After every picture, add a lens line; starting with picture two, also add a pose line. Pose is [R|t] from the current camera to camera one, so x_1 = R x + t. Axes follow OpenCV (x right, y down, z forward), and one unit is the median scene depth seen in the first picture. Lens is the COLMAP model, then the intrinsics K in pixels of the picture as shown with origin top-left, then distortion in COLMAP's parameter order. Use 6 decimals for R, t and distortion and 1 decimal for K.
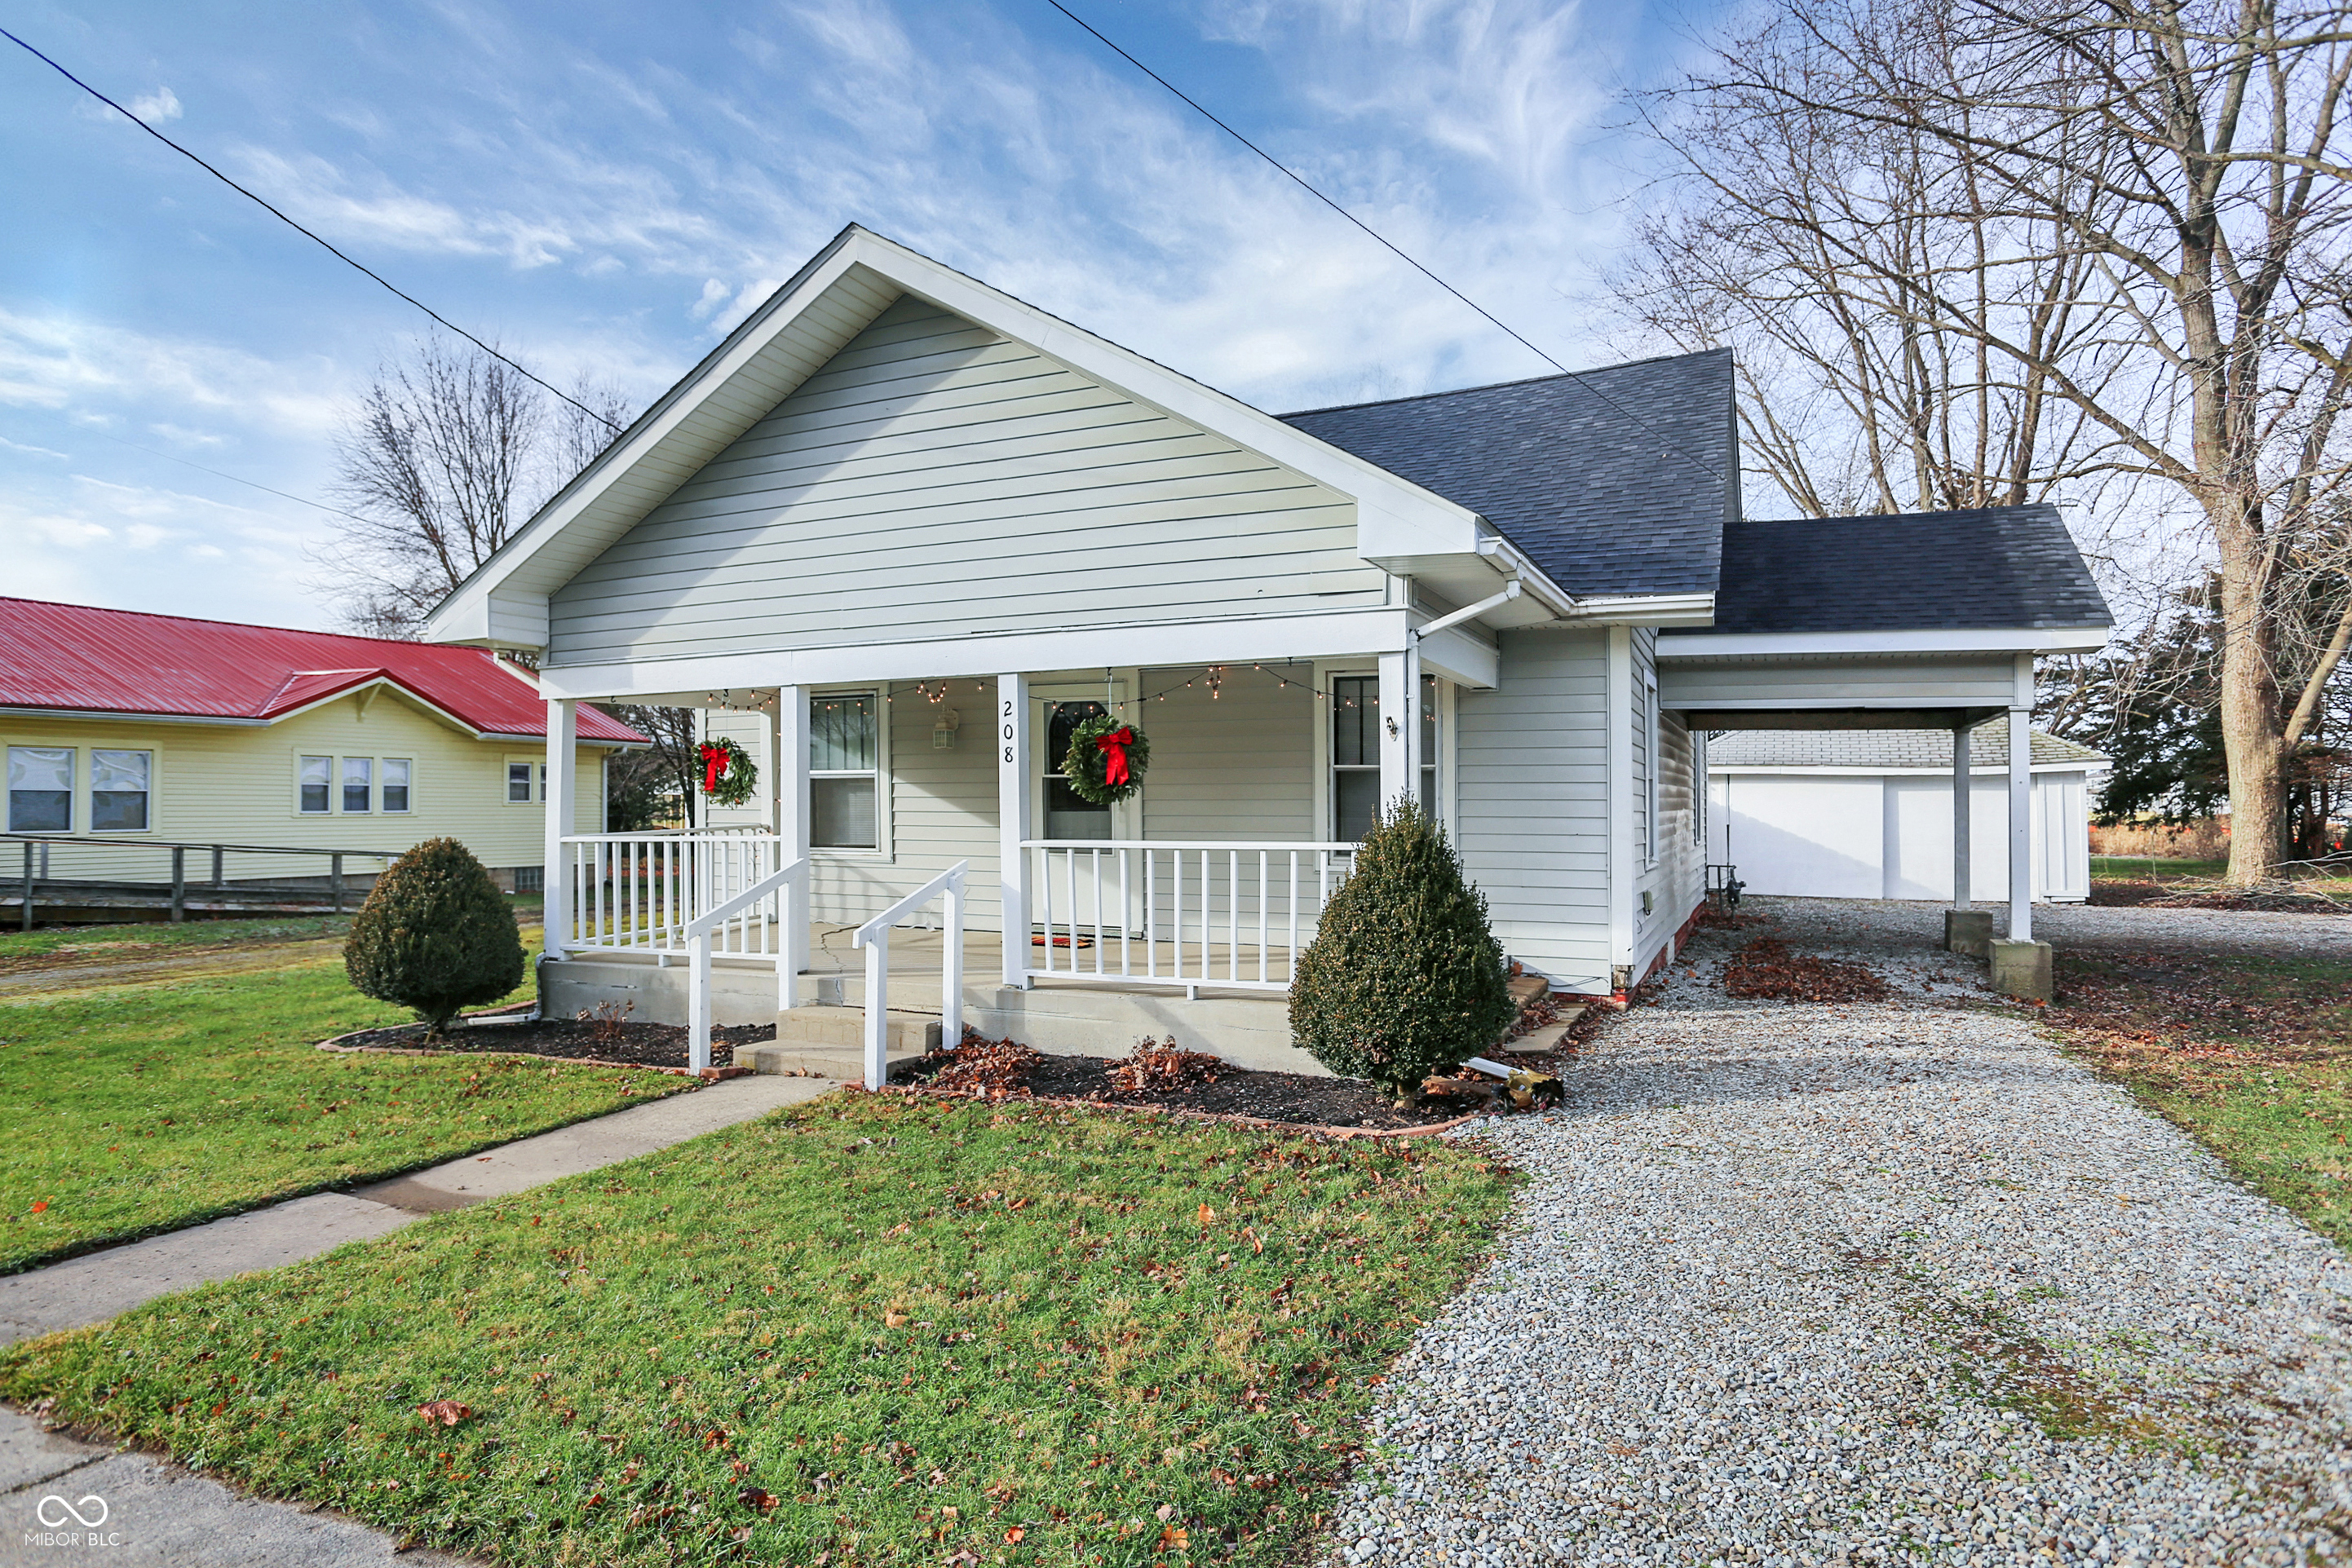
lens RADIAL K [[1399.4, 0, 1163.0], [0, 1399.4, 786.4], [0, 0, 1]] dist [-0.028655, 0.012241]
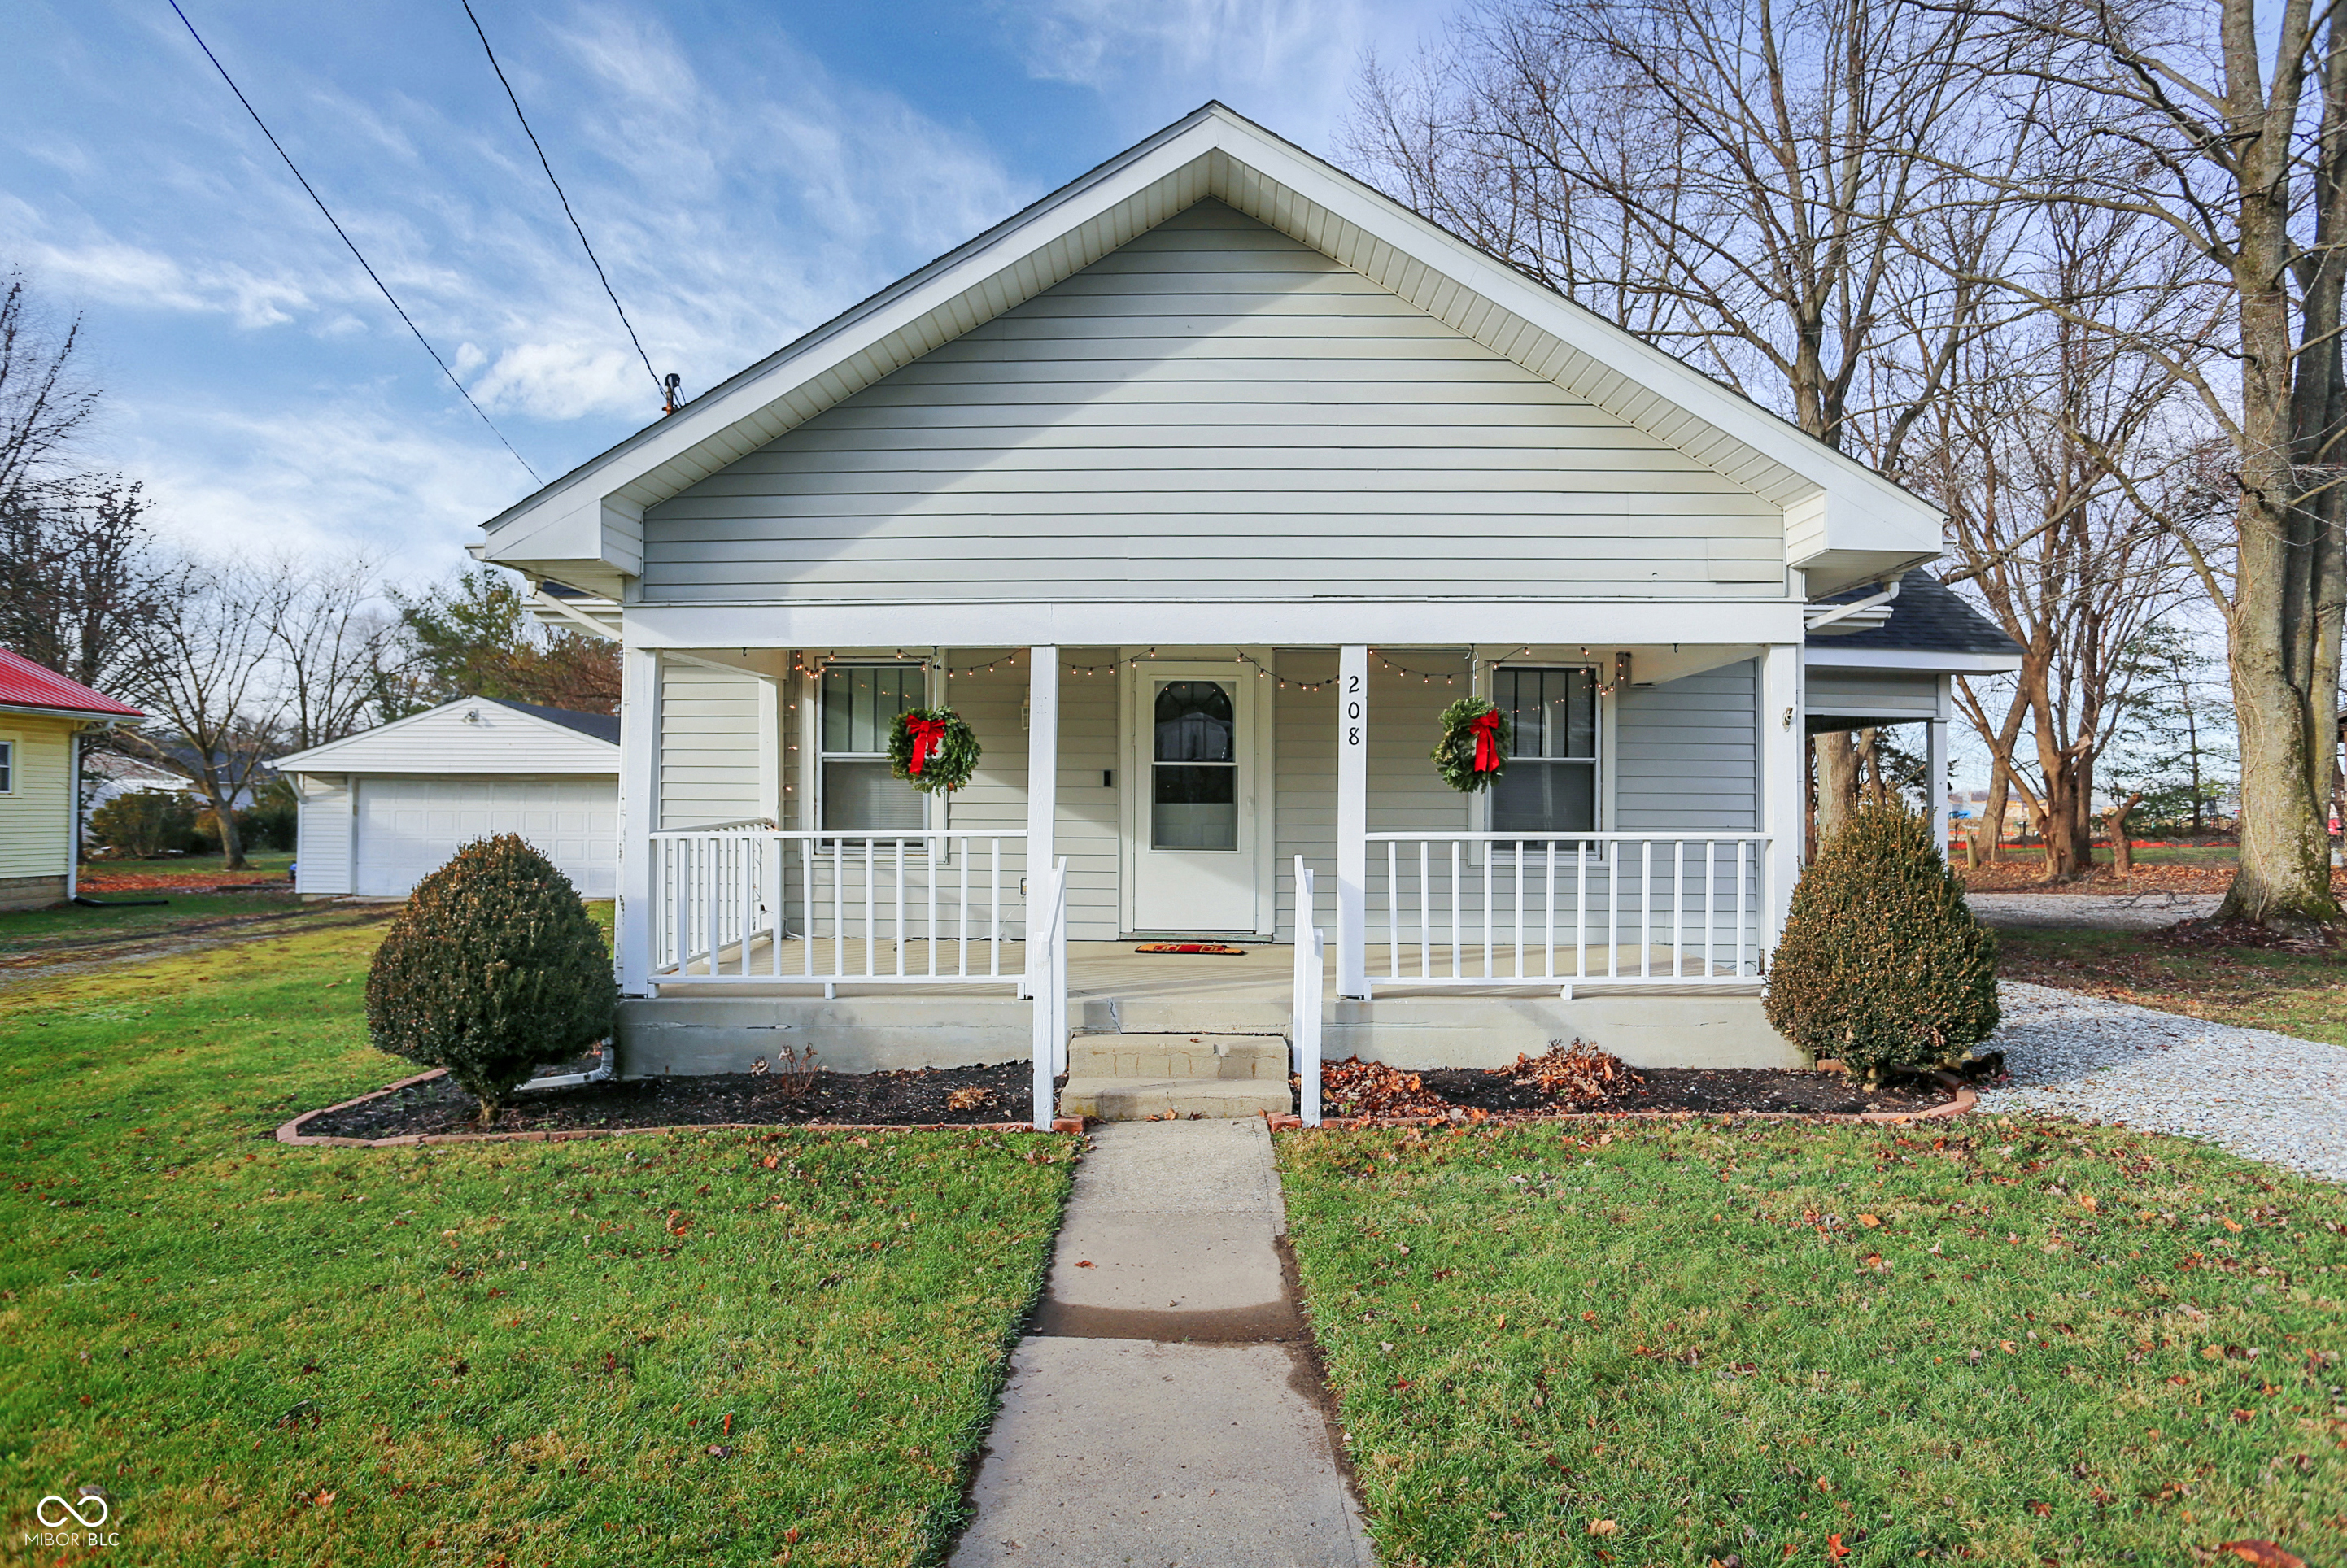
lens RADIAL K [[1396.3, 0, 1172.8], [0, 1396.3, 784.4], [0, 0, 1]] dist [-0.028655, 0.012241]
pose [[0.905662, 0.009491, 0.423895, -0.551805], [-0.011756, 0.999927, 0.002729, 0.006335], [-0.423838, -0.007455, 0.905707, 0.228309]]
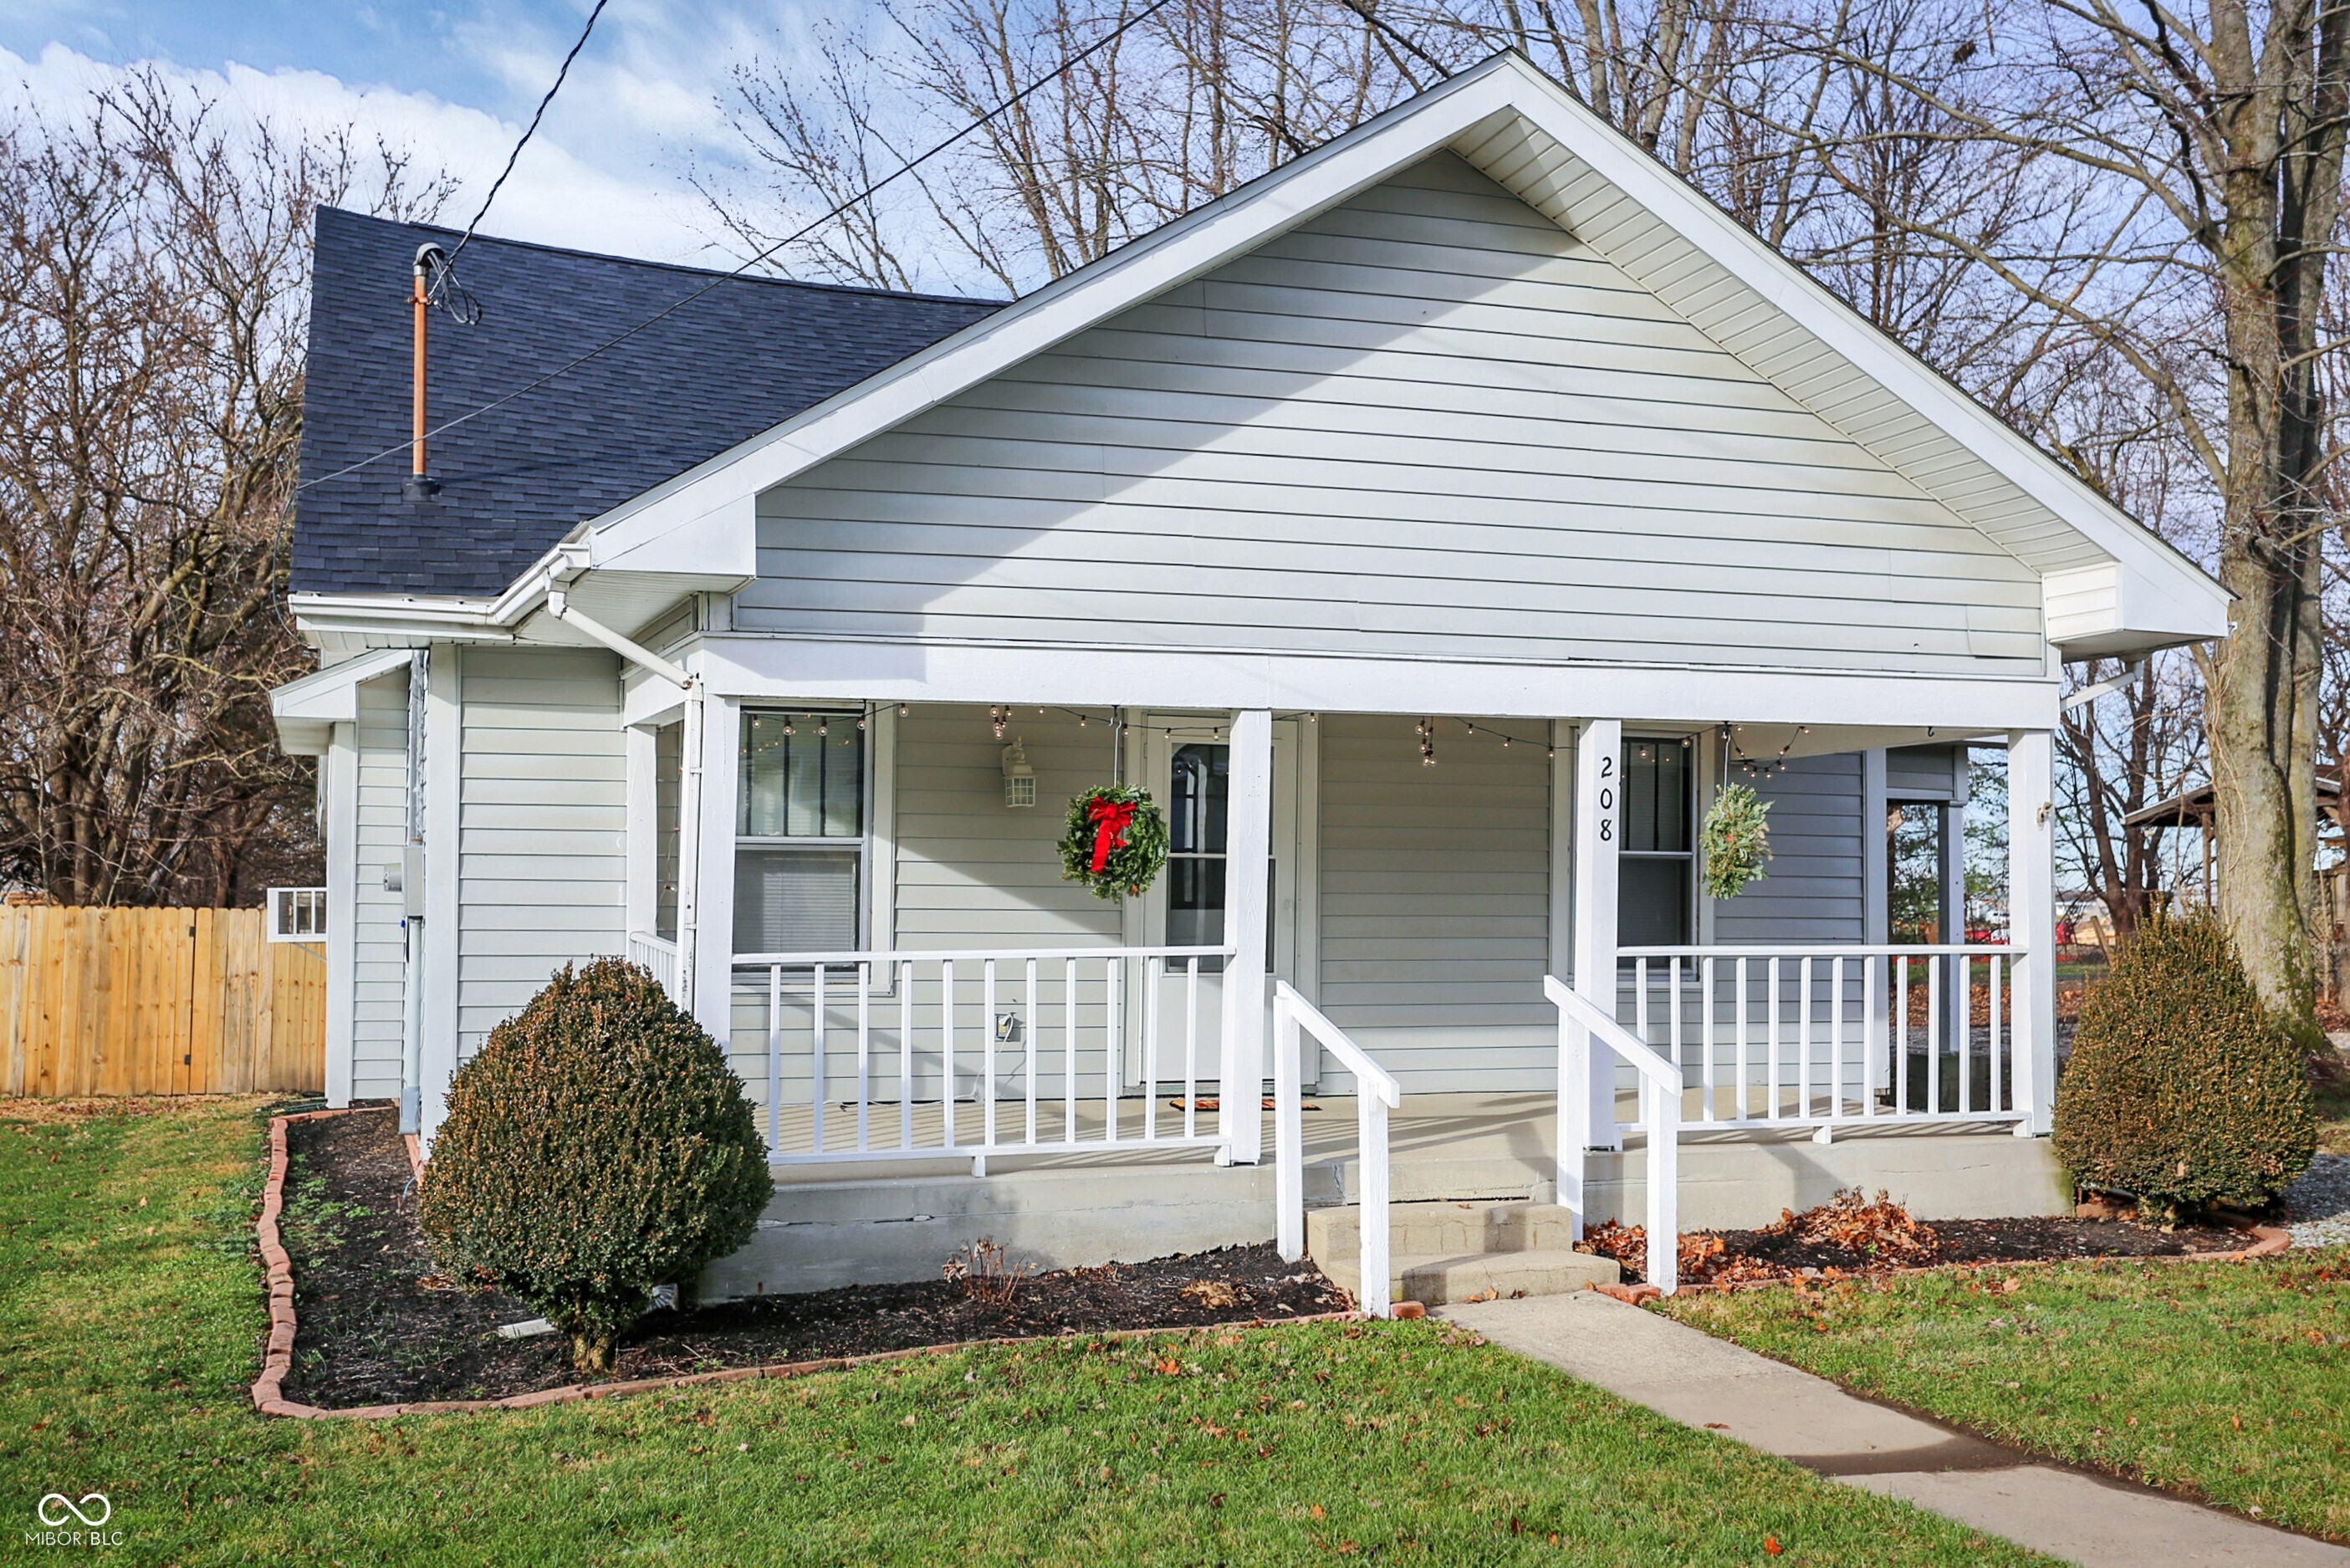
lens RADIAL K [[2316.6, 0, 1145.9], [0, 2316.6, 832.0], [0, 0, 1]] dist [0.059284, 0.000000]
pose [[0.710020, 0.024578, 0.703752, -1.060262], [-0.016421, 0.999697, -0.018346, 0.004213], [-0.703990, 0.001470, 0.710209, 0.287365]]
